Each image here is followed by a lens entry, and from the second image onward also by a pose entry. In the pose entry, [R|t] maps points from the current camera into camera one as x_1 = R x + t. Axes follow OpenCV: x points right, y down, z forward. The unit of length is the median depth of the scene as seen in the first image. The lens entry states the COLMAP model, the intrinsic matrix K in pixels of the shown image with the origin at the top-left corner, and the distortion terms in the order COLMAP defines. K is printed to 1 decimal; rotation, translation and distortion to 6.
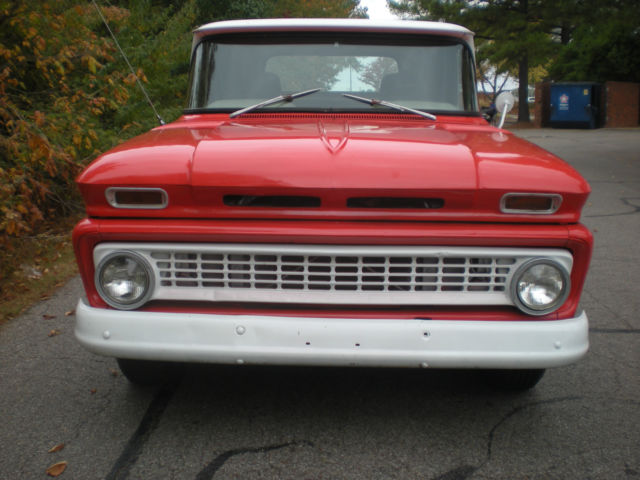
lens RADIAL K [[729.7, 0, 320.6], [0, 729.7, 240.8], [0, 0, 1]] dist [-0.133328, 0.000000]
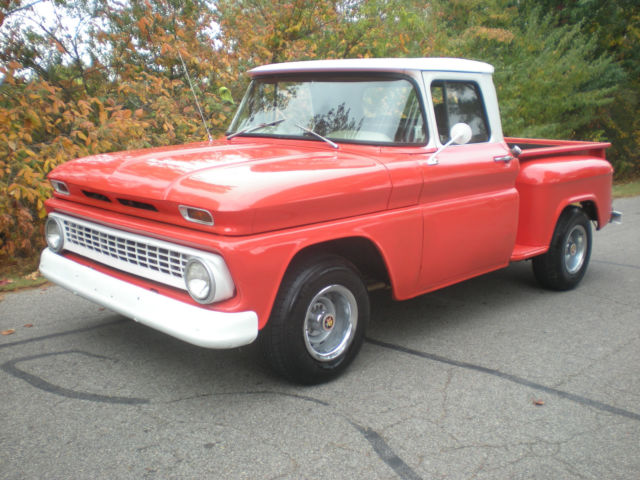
lens RADIAL K [[729.7, 0, 320.7], [0, 729.7, 240.3], [0, 0, 1]] dist [-0.133328, 0.000000]
pose [[0.717426, 0.132427, -0.683932, 1.218754], [-0.140295, 0.989116, 0.044353, -0.087202], [0.682362, 0.064132, 0.728196, 0.184769]]
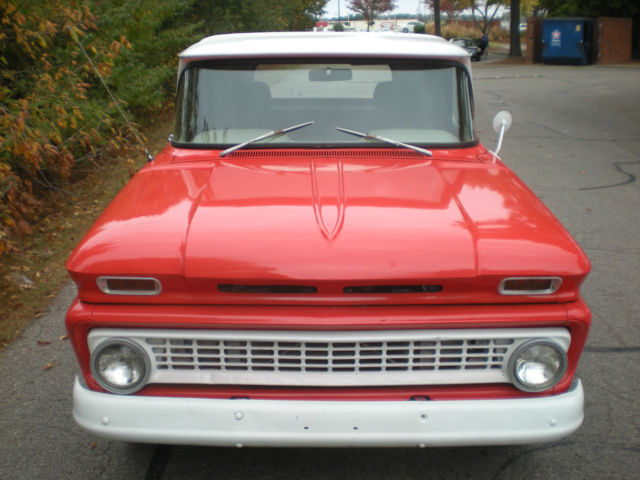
lens RADIAL K [[729.7, 0, 319.7], [0, 729.7, 238.6], [0, 0, 1]] dist [-0.133328, 0.000000]
pose [[0.999825, -0.014664, 0.011604, -0.005921], [0.013464, 0.995145, 0.097490, -0.194884], [-0.012978, -0.097317, 0.995169, 0.025960]]
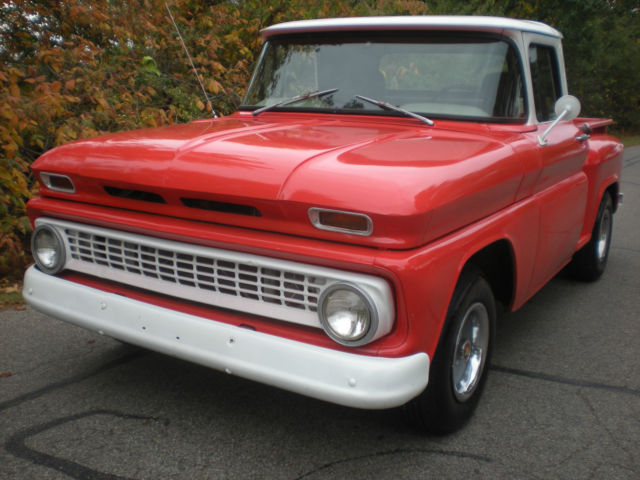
lens RADIAL K [[729.7, 0, 319.7], [0, 729.7, 242.2], [0, 0, 1]] dist [-0.133328, 0.000000]
pose [[0.853072, 0.121448, -0.507462, 0.663101], [-0.113739, 0.992431, 0.046312, -0.058878], [0.509245, 0.018211, 0.860429, 0.182259]]
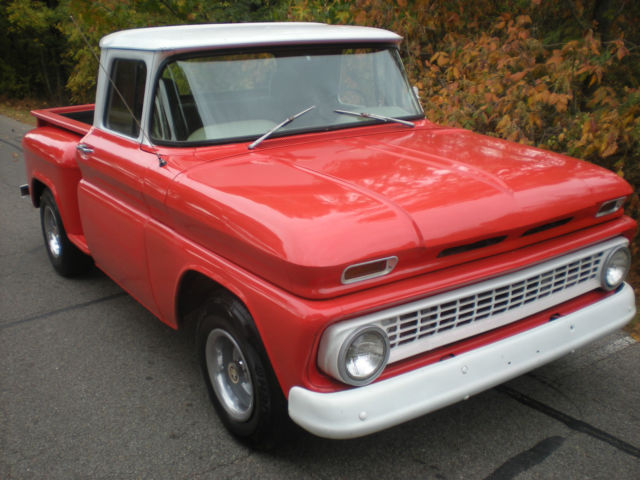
lens RADIAL K [[729.7, 0, 322.4], [0, 729.7, 241.0], [0, 0, 1]] dist [-0.133328, 0.000000]
pose [[0.815830, -0.196079, 0.544036, -0.743804], [0.141787, 0.979870, 0.140537, -0.218903], [-0.560641, -0.037517, 0.827209, 0.217351]]
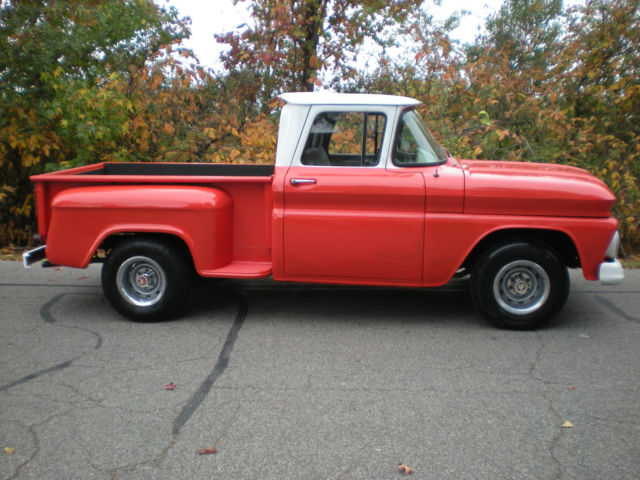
lens RADIAL K [[729.7, 0, 319.1], [0, 729.7, 239.7], [0, 0, 1]] dist [-0.133328, 0.000000]
pose [[0.147248, -0.186503, 0.971357, -2.139105], [0.202554, 0.966935, 0.154949, -0.399611], [-0.968137, 0.173937, 0.180156, 1.312078]]
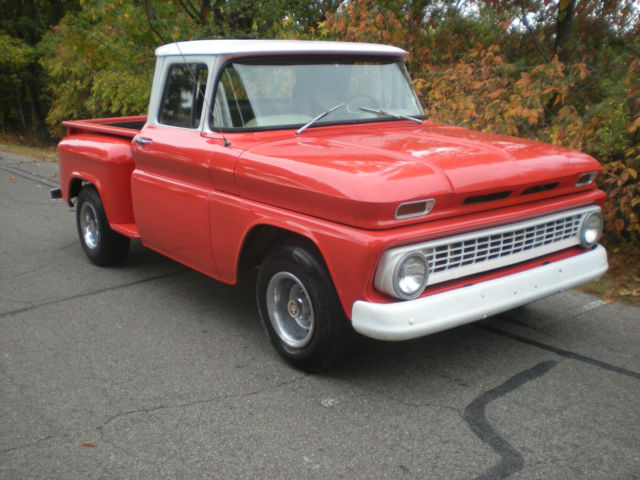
lens RADIAL K [[729.7, 0, 321.1], [0, 729.7, 239.0], [0, 0, 1]] dist [-0.133328, 0.000000]
pose [[0.780754, -0.164710, 0.602739, -1.041953], [0.140959, 0.986194, 0.086906, -0.127828], [-0.608731, 0.017109, 0.793192, 0.088995]]
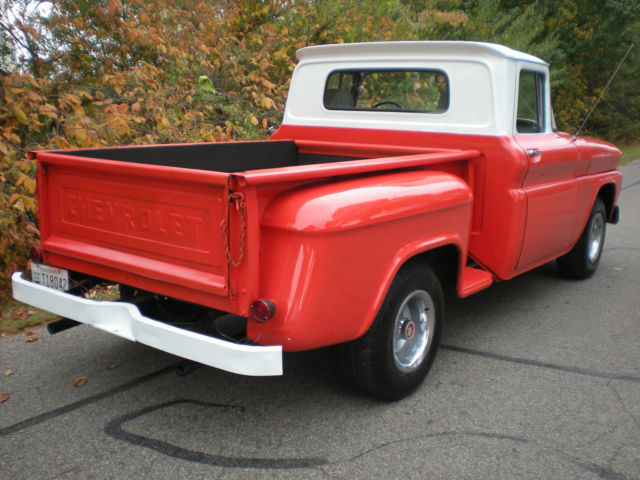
lens RADIAL K [[729.7, 0, 317.9], [0, 729.7, 242.6], [0, 0, 1]] dist [-0.133328, 0.000000]
pose [[0.821599, 0.109017, -0.559545, 0.722551], [-0.099707, 0.993895, 0.047238, -0.071906], [0.561279, 0.016980, 0.827453, 0.041909]]
